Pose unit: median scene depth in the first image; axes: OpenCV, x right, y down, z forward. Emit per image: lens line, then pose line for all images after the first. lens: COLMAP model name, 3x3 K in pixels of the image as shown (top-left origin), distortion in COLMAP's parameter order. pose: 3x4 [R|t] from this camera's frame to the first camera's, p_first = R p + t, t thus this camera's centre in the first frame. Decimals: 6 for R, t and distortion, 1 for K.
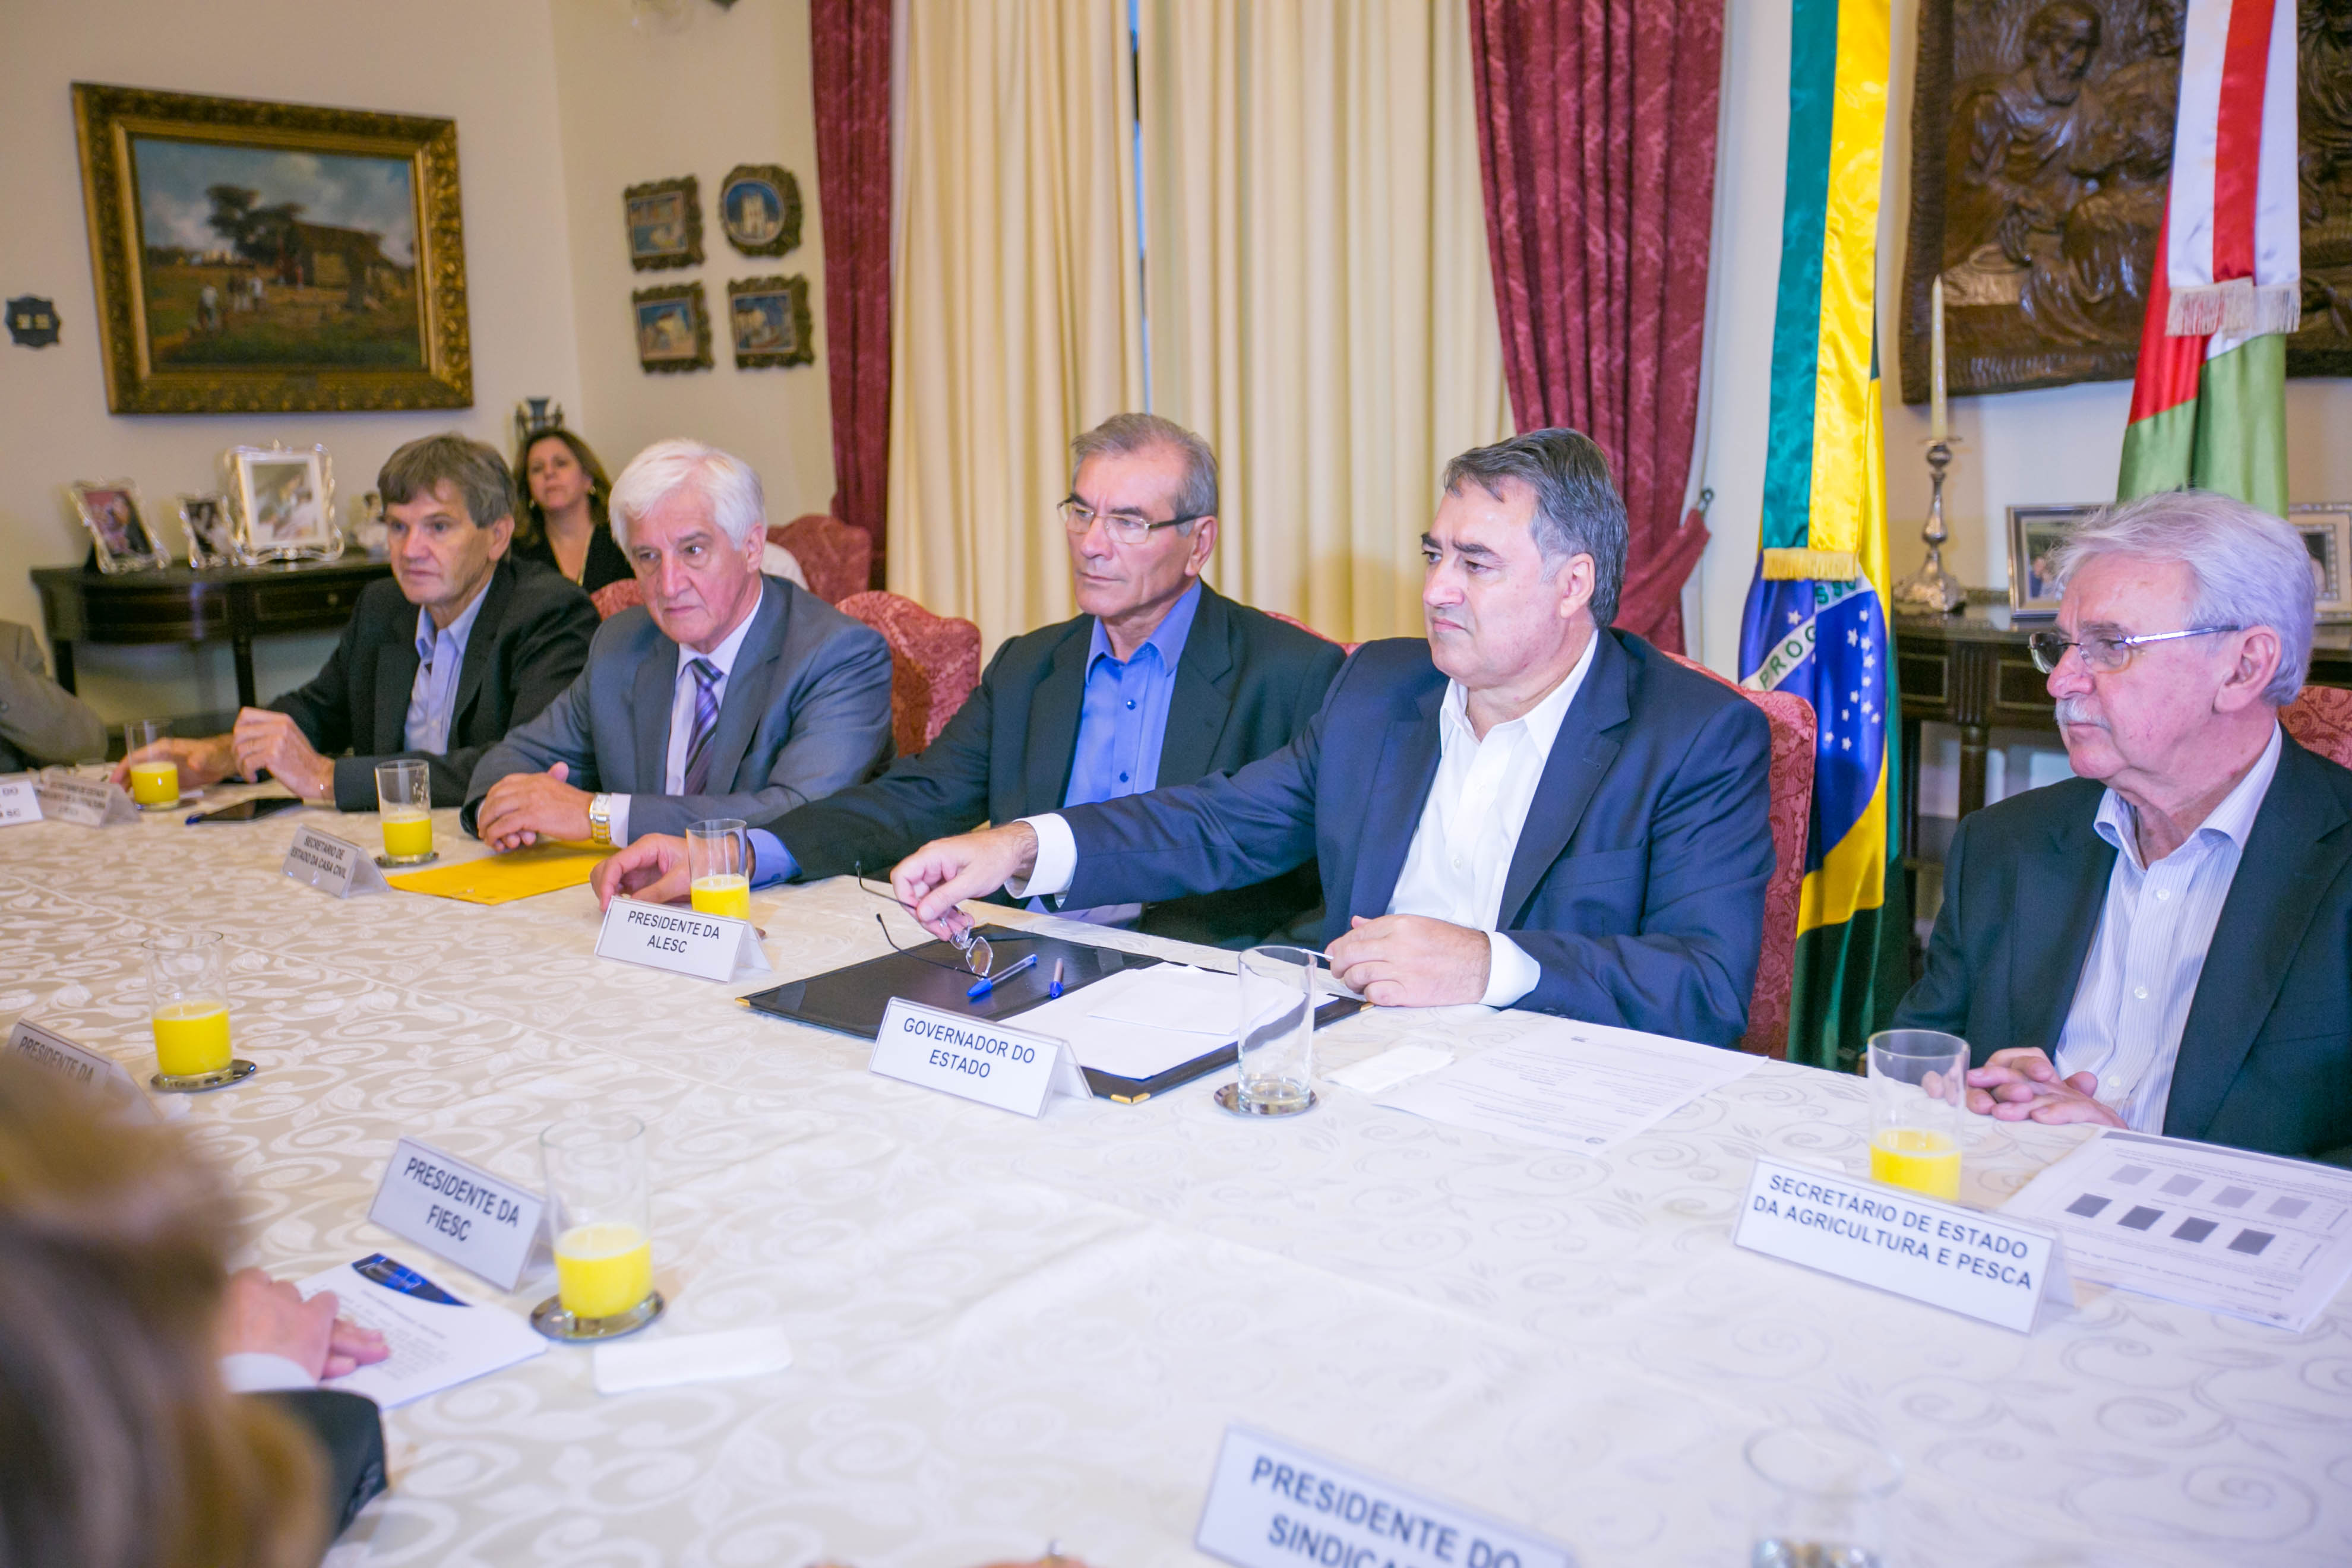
lens RADIAL K [[2279.6, 0, 1178.6], [0, 2279.6, 784.0], [0, 0, 1]] dist [0.055769, 0.000000]
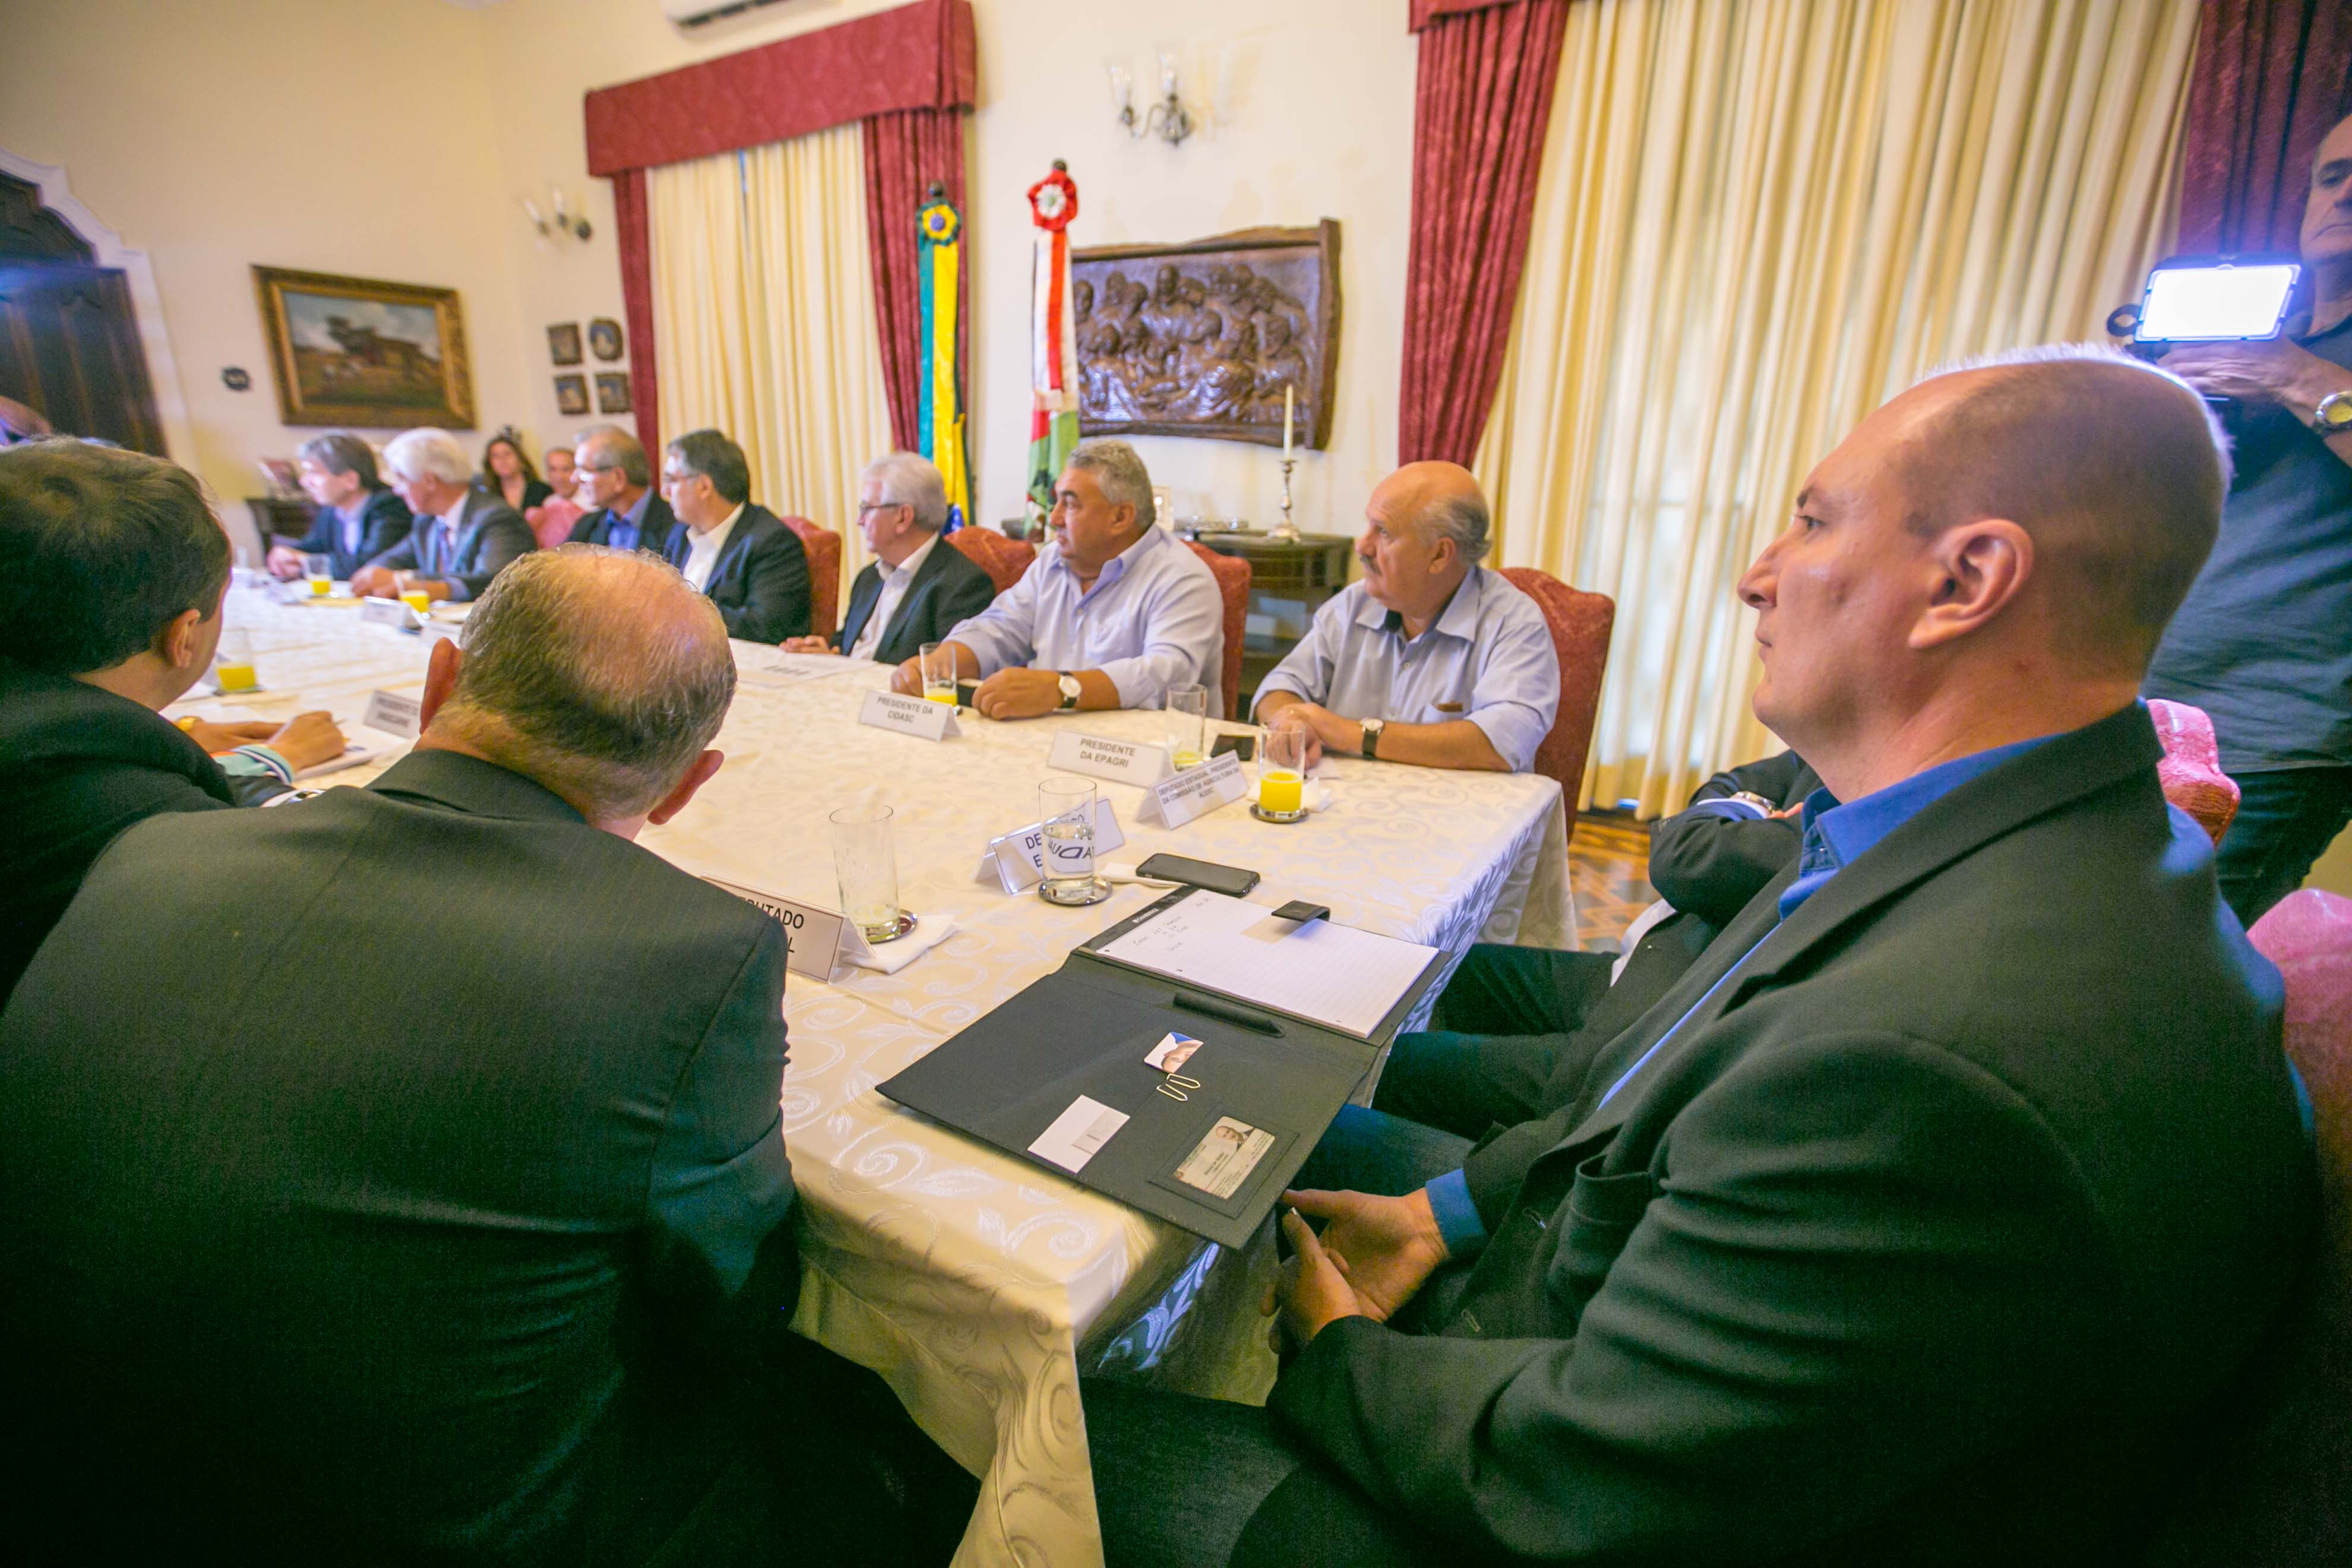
lens RADIAL K [[1088.8, 0, 1173.3], [0, 1088.8, 781.8], [0, 0, 1]] dist [-0.028916, 0.006892]
pose [[0.984459, -0.010458, 0.175303, 0.173030], [-0.010872, 0.992681, 0.120273, 0.039395], [-0.175278, -0.120310, 0.977140, -0.148256]]
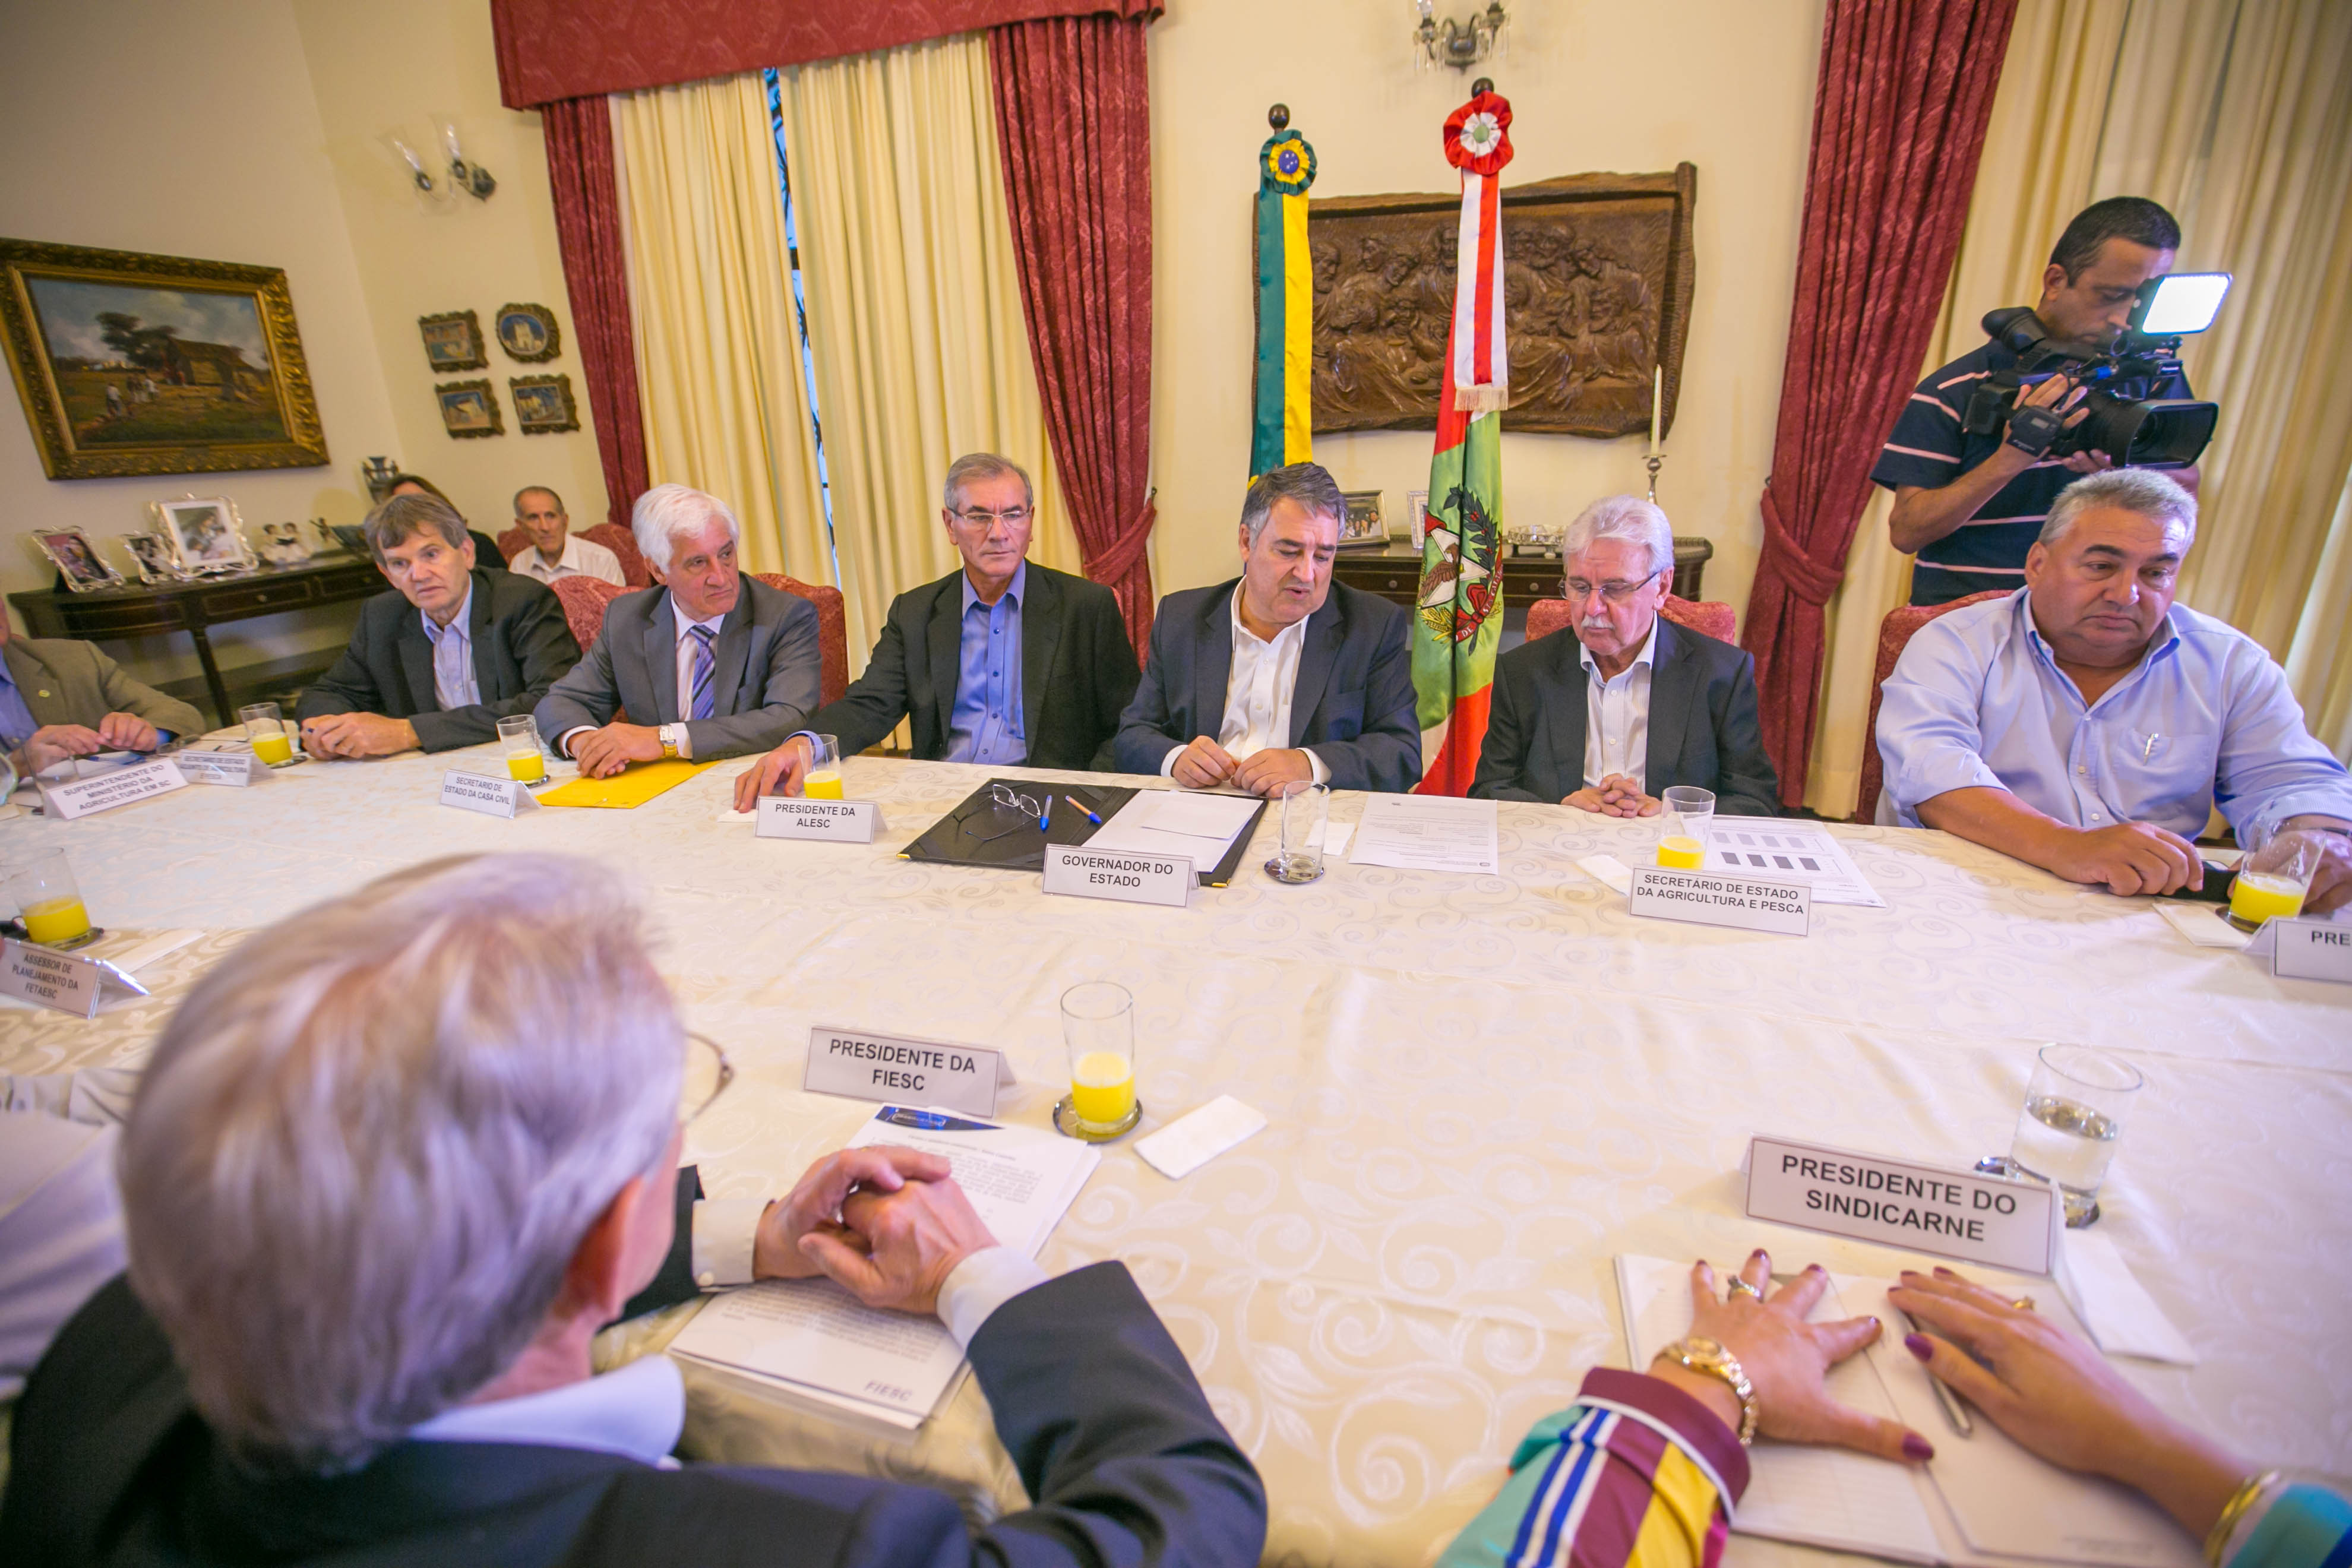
lens RADIAL K [[1088.8, 0, 1194.5], [0, 1088.8, 785.3], [0, 0, 1]] dist [-0.028916, 0.006892]
pose [[0.905728, -0.142898, 0.399045, -0.110939], [0.084557, 0.983448, 0.160252, -0.019927], [-0.415340, -0.111402, 0.902819, 0.094577]]
